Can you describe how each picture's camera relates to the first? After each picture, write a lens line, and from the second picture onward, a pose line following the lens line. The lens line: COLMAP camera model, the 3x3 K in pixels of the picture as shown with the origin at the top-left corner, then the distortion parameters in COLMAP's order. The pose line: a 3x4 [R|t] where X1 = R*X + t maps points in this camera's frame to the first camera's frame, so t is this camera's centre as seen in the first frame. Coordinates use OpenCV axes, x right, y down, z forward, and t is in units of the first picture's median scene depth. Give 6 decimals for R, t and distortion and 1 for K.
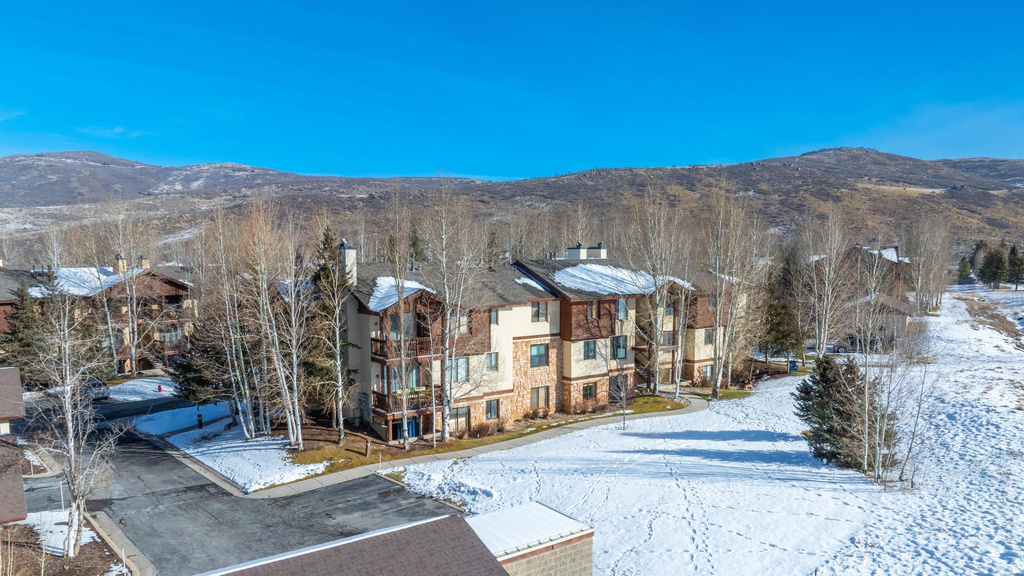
lens RADIAL K [[724.4, 0, 512.0], [0, 724.4, 288.0], [0, 0, 1]] dist [-0.020534, 0.002533]
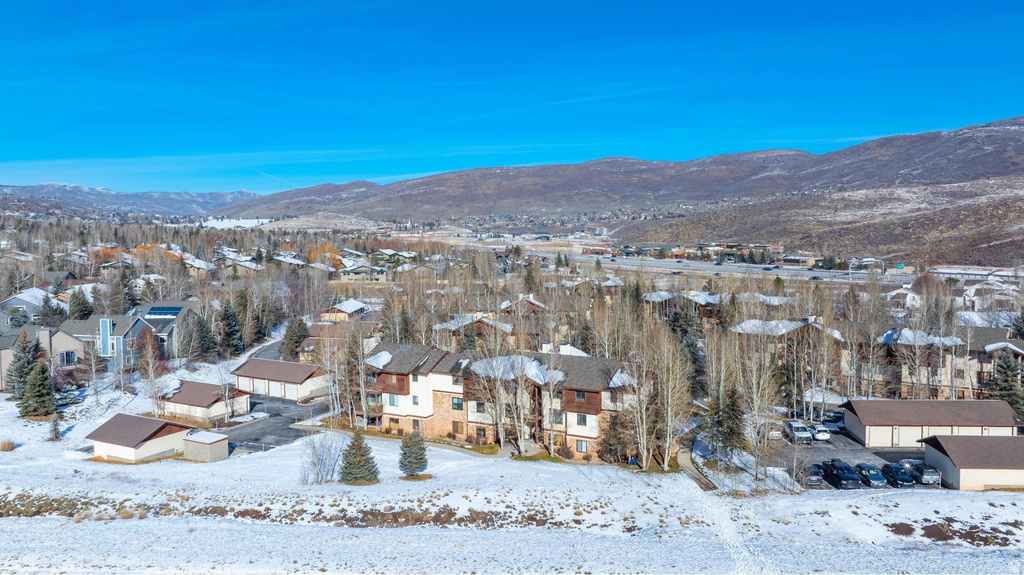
lens RADIAL K [[724.4, 0, 512.0], [0, 724.4, 287.5], [0, 0, 1]] dist [-0.020534, 0.002533]
pose [[0.498747, 0.073616, -0.863616, 1.623865], [-0.060827, 0.996903, 0.049850, -0.289731], [0.864611, 0.027669, 0.501680, 0.215584]]
